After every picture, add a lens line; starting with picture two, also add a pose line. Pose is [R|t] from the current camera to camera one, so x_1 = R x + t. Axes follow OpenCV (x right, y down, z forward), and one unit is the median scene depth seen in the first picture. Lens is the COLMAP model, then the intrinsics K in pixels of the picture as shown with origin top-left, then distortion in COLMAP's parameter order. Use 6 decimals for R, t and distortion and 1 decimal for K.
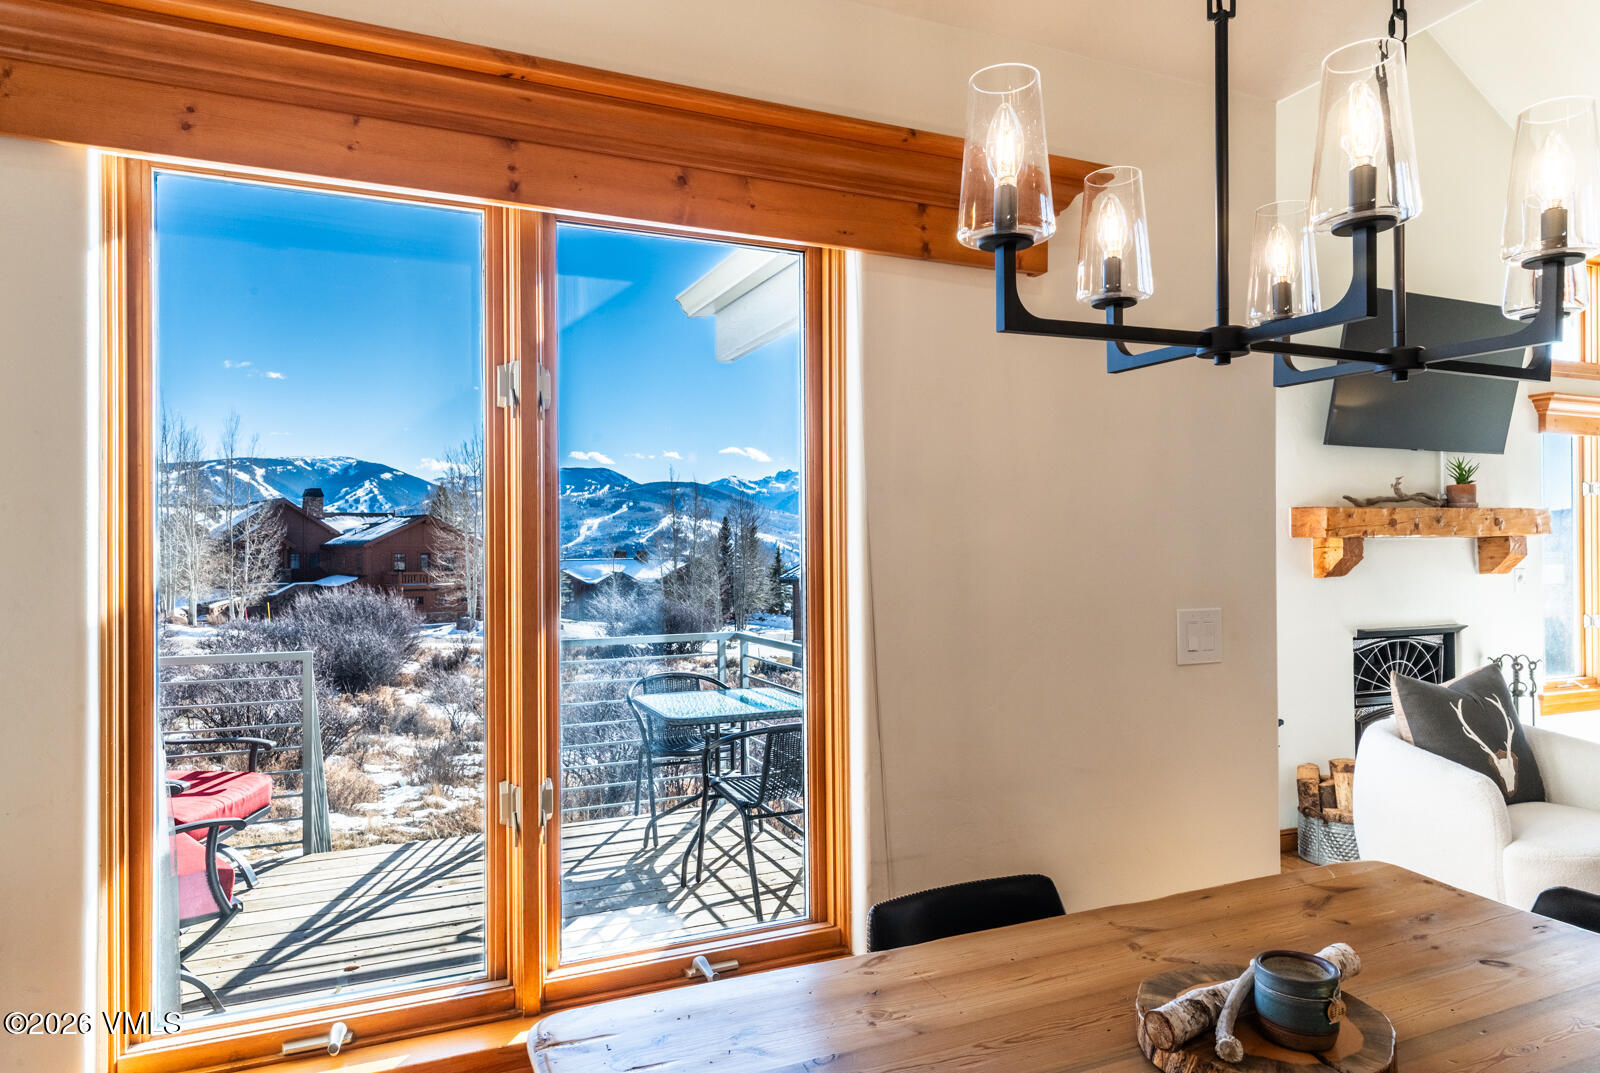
lens RADIAL K [[980.1, 0, 790.5], [0, 980.1, 545.3], [0, 0, 1]] dist [0.004628, -0.000920]
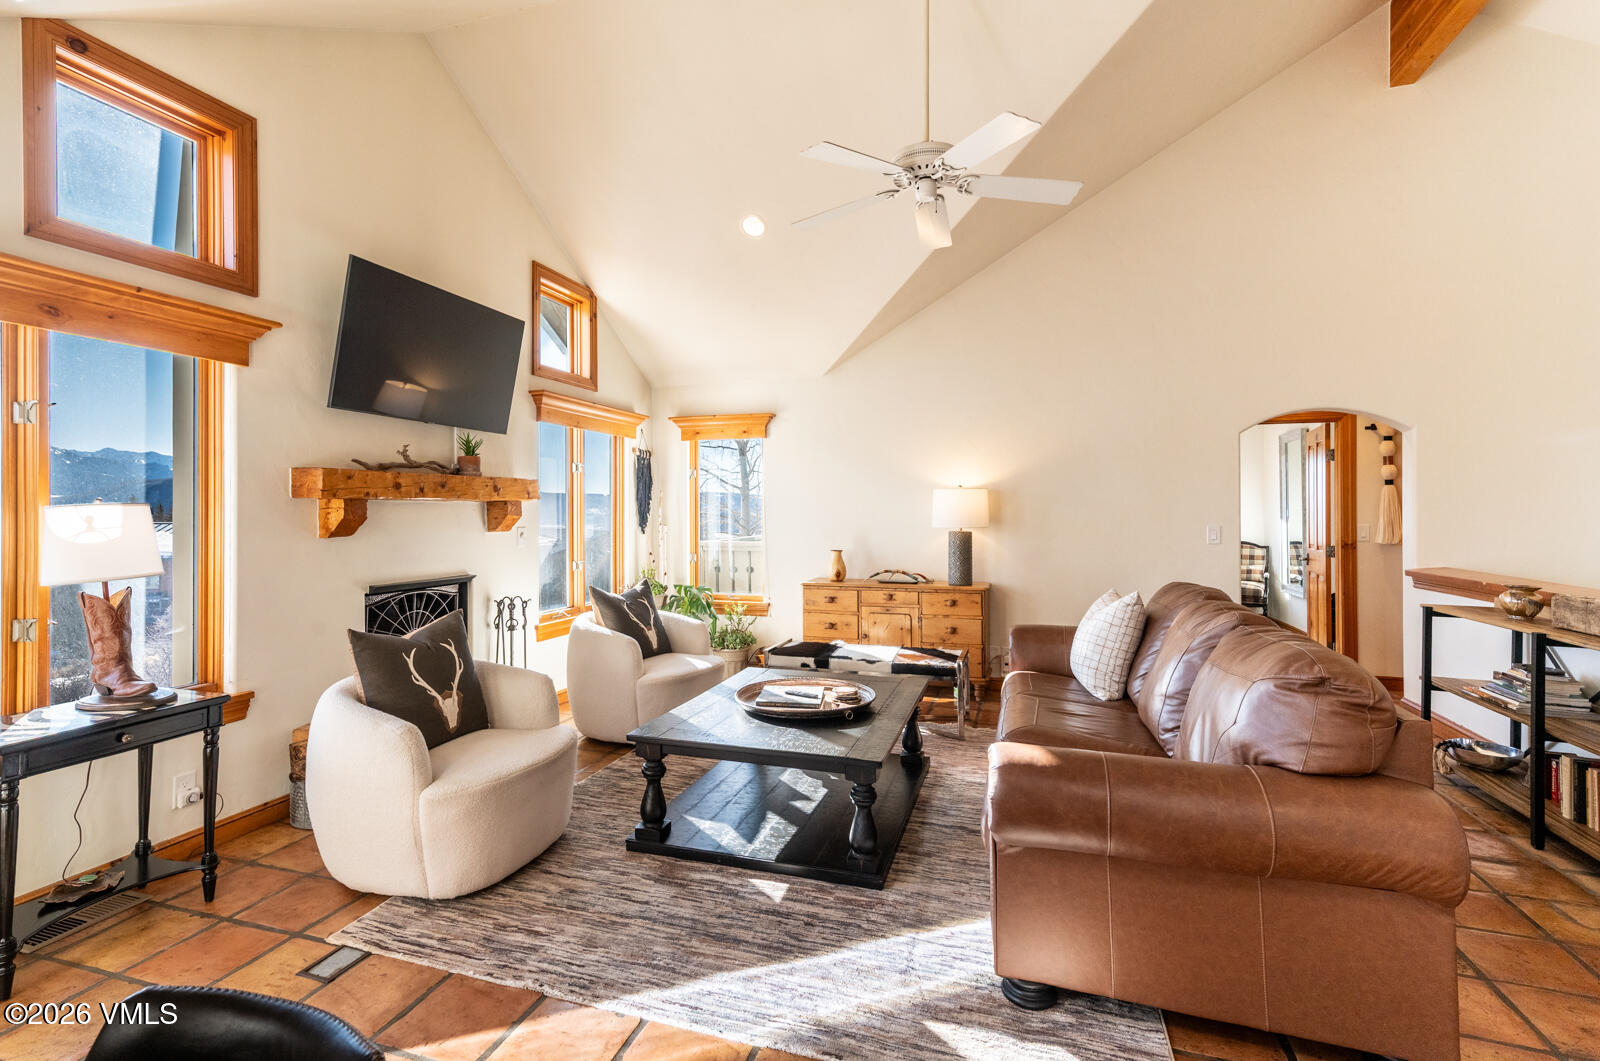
lens RADIAL K [[737.9, 0, 796.8], [0, 737.9, 514.7], [0, 0, 1]] dist [-0.004739, -0.000560]
pose [[0.646803, 0.001093, 0.762656, 0.263667], [-0.000333, 0.999999, -0.001151, 0.009194], [-0.762657, 0.000491, 0.646803, 0.127176]]
